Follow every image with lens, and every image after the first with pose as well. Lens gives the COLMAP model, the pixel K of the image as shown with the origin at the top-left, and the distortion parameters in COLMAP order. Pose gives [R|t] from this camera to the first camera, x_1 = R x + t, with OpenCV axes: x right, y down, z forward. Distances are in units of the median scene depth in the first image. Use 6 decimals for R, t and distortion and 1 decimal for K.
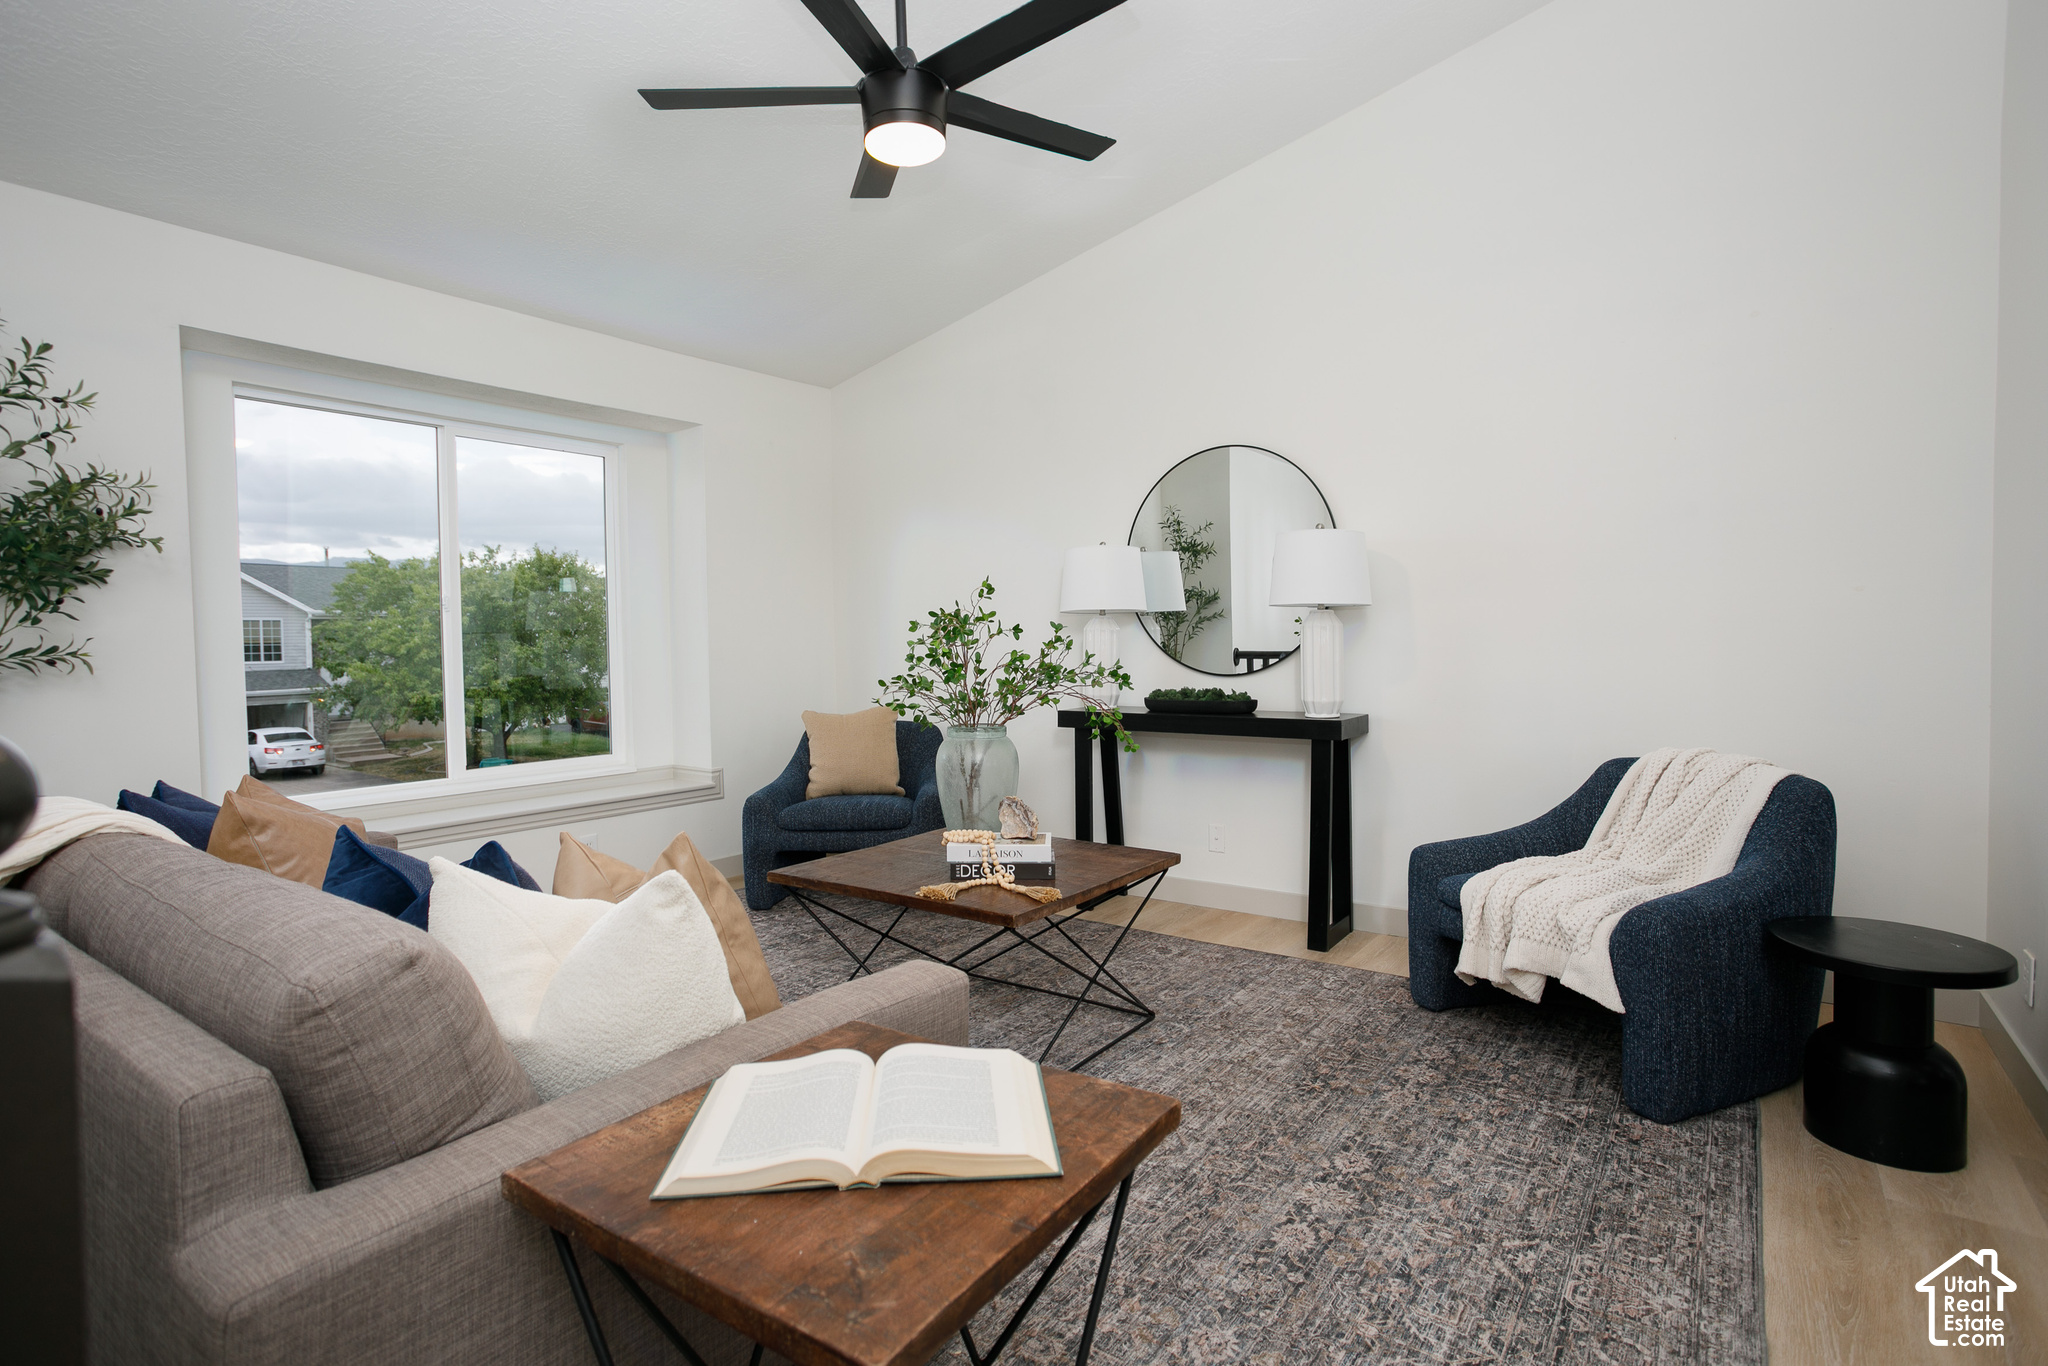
lens RADIAL K [[998.5, 0, 1020.5], [0, 998.5, 679.1], [0, 0, 1]] dist [-0.042563, -0.000022]
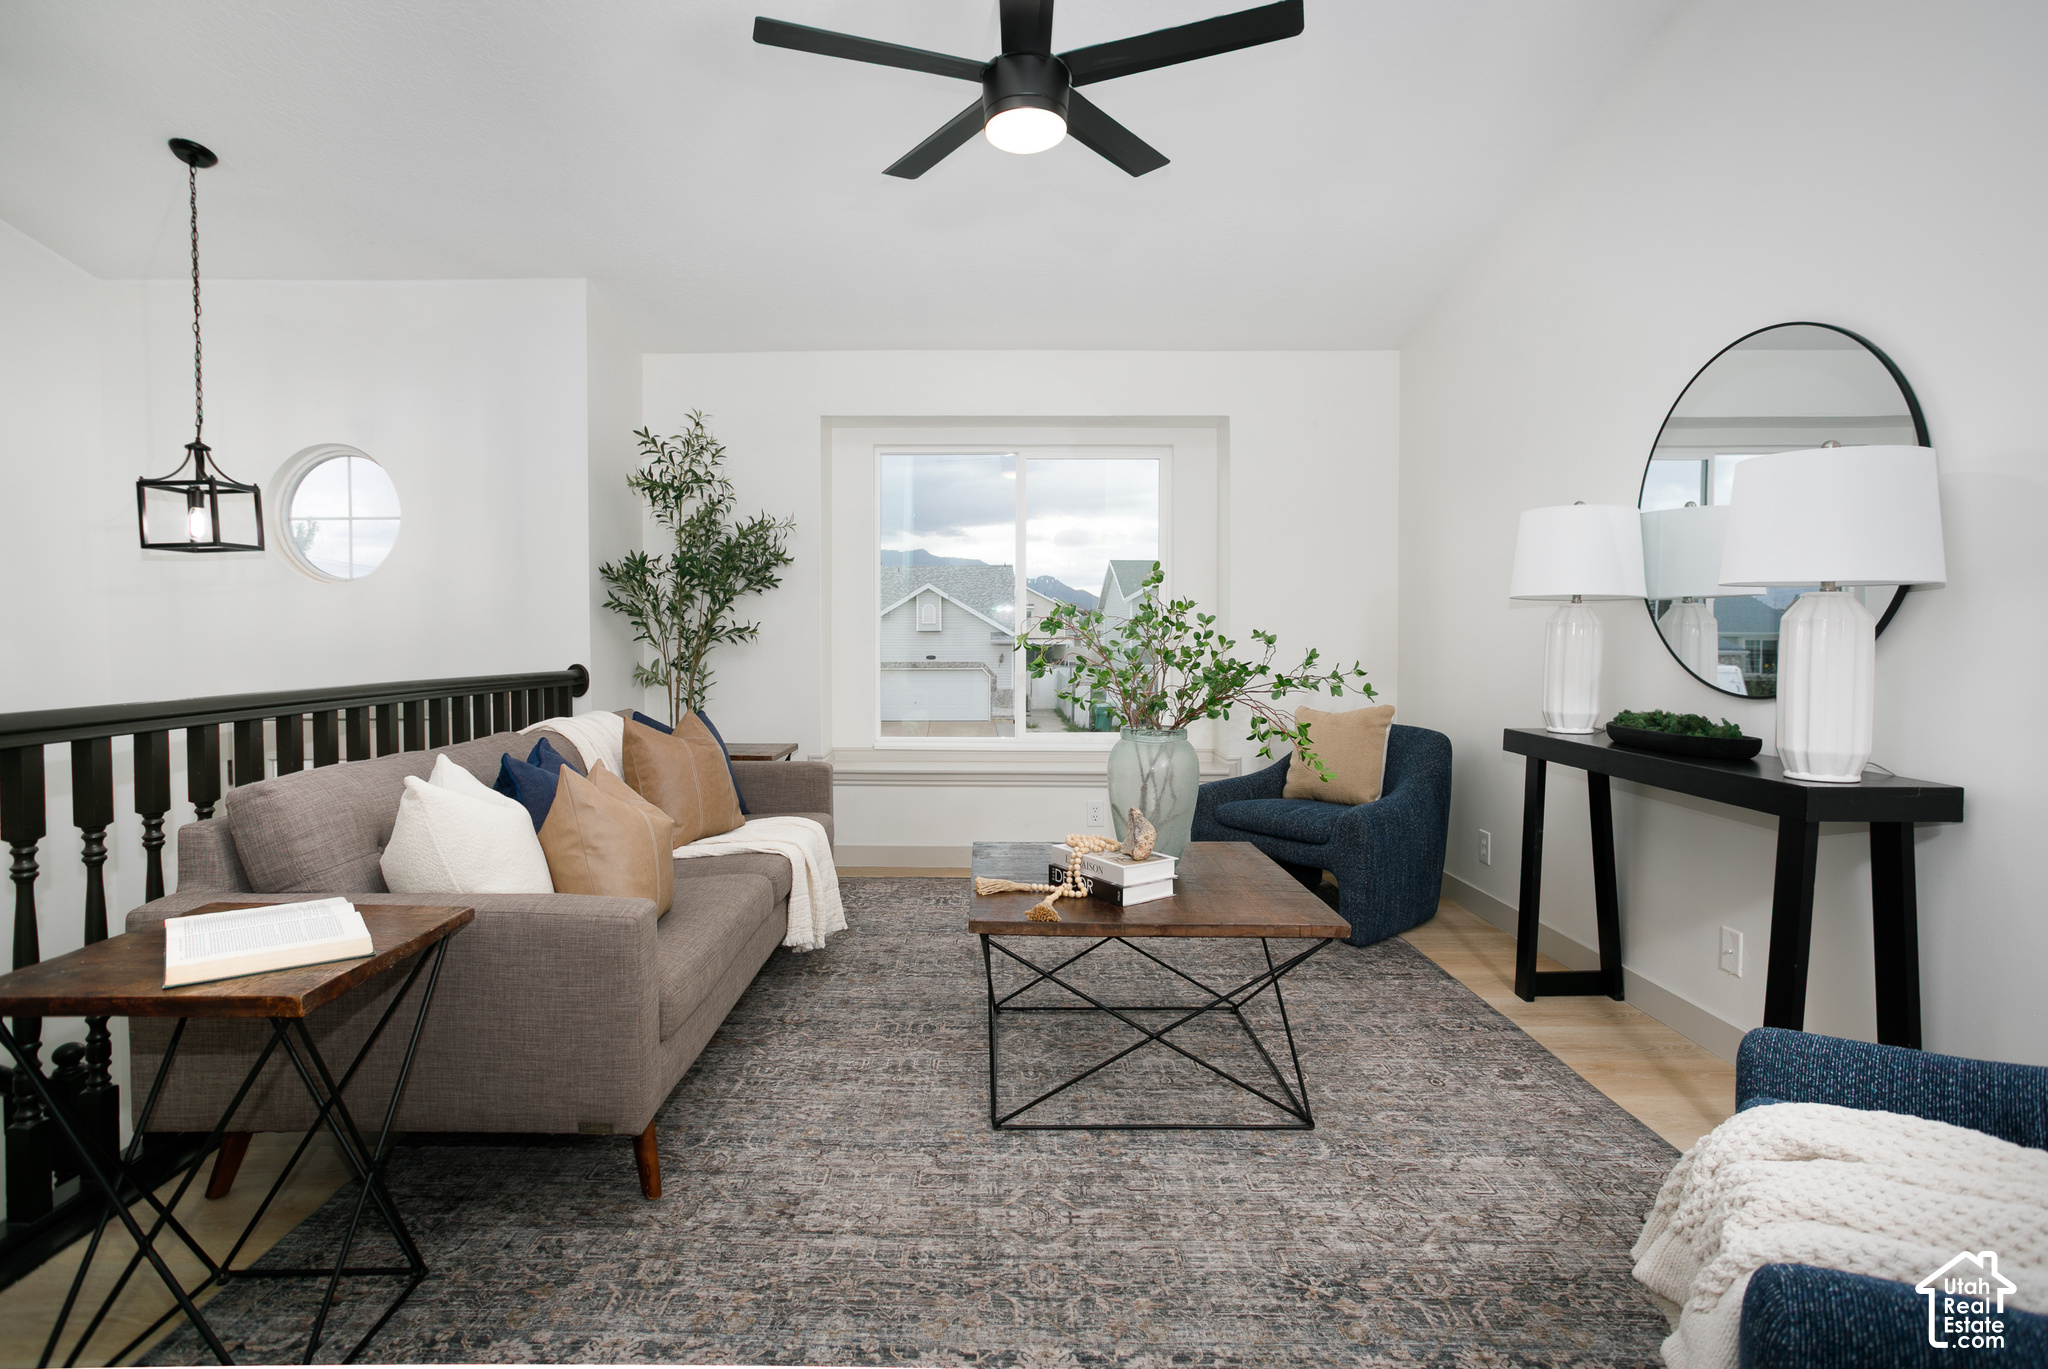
lens RADIAL K [[998.5, 0, 1015.5], [0, 998.5, 682.1], [0, 0, 1]] dist [-0.042563, -0.000022]
pose [[0.575103, 0.054772, -0.816245, 0.579168], [-0.043967, 0.998384, 0.036017, -0.019640], [0.816898, 0.015174, 0.576582, 0.352776]]
